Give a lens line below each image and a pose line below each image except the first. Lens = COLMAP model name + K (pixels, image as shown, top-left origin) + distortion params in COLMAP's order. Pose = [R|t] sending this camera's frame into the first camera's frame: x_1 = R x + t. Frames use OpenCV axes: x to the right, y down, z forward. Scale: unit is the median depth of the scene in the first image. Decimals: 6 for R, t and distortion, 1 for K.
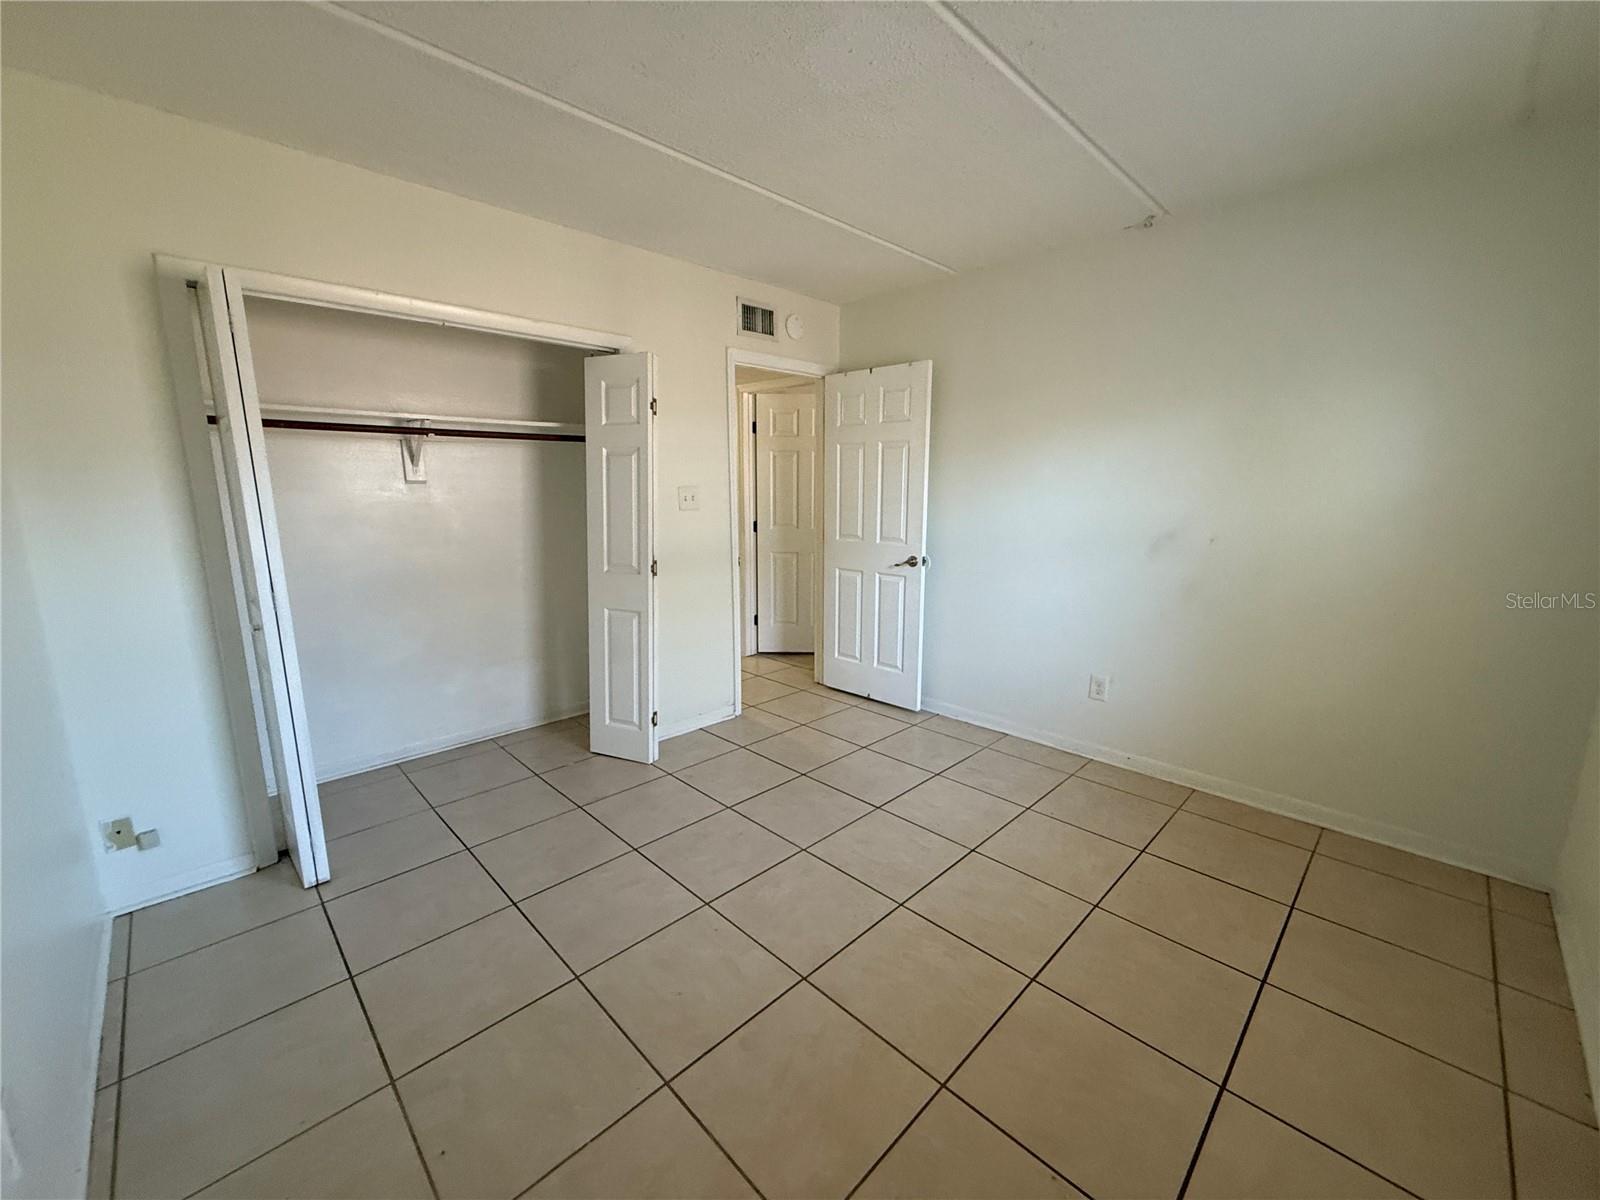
lens RADIAL K [[636.7, 0, 796.1], [0, 636.7, 602.2], [0, 0, 1]] dist [0.001554, -0.000245]
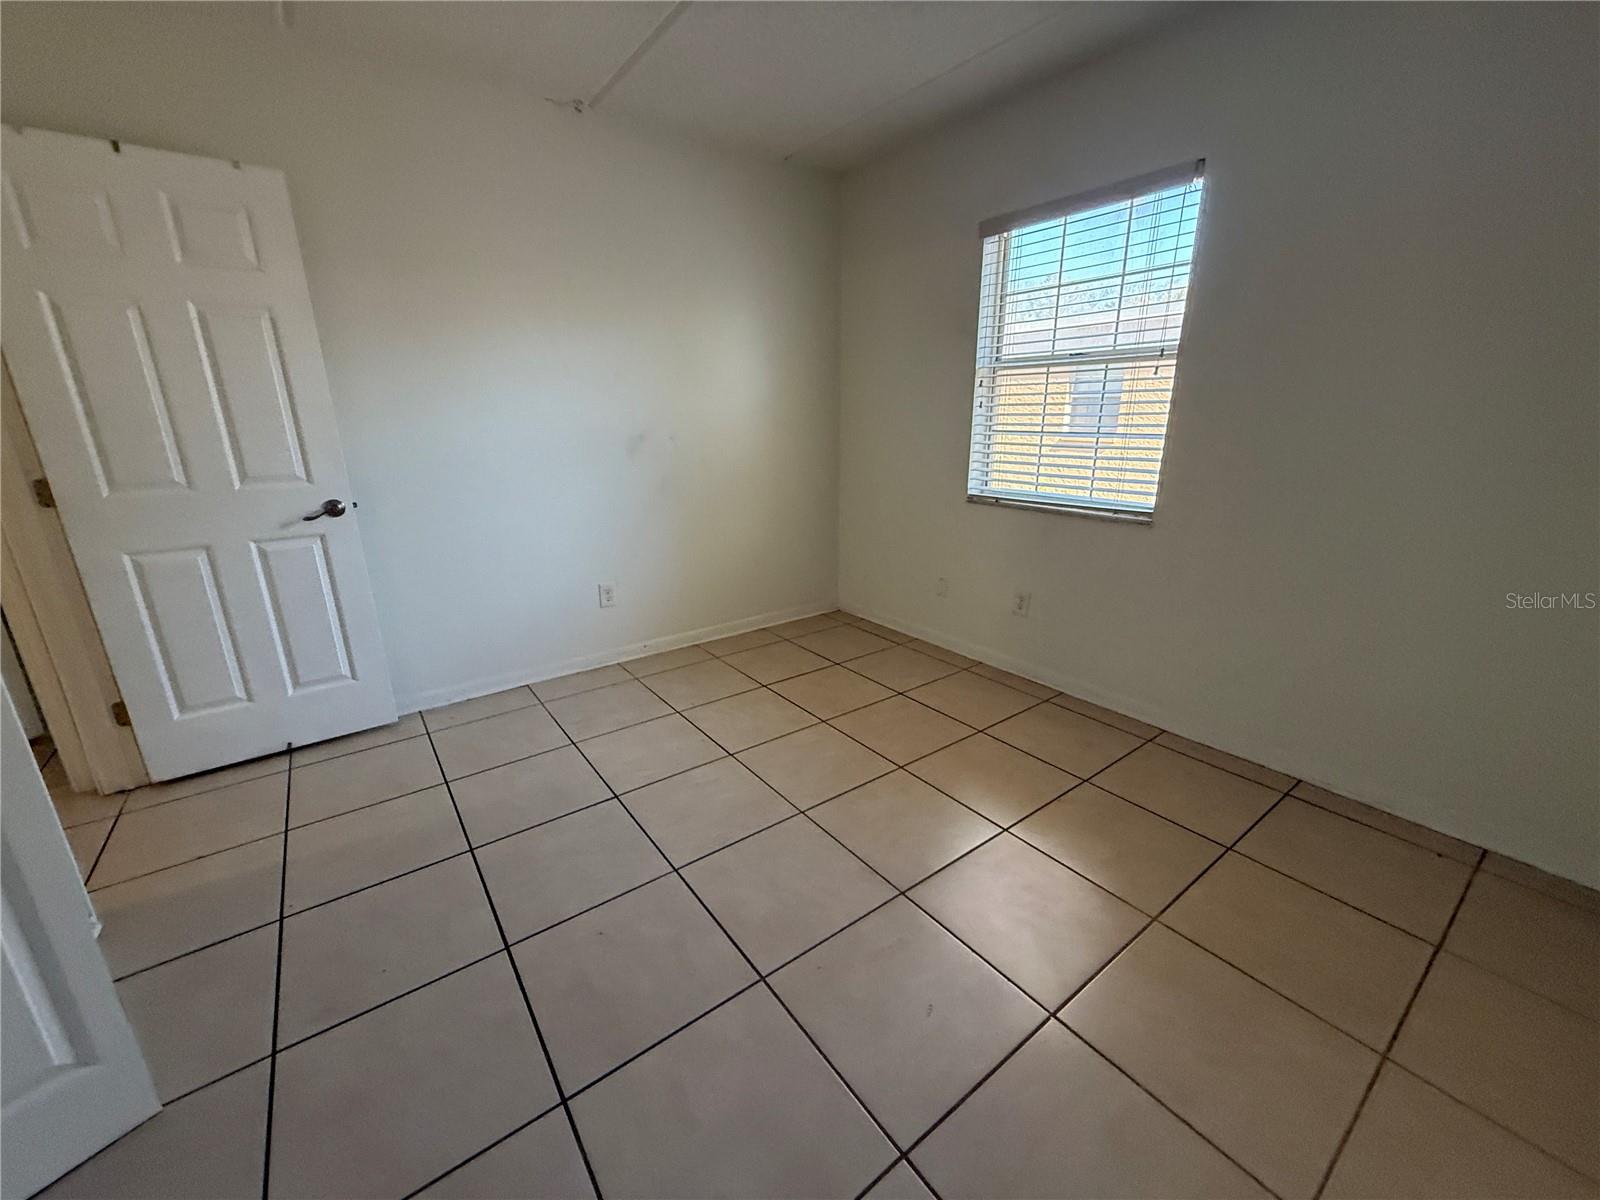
lens RADIAL K [[636.7, 0, 796.1], [0, 636.7, 602.2], [0, 0, 1]] dist [0.001554, -0.000245]
pose [[0.146986, -0.287945, 0.946299, -0.395909], [0.189168, 0.947215, 0.258841, -0.054254], [-0.970881, 0.140964, 0.193697, 0.449052]]
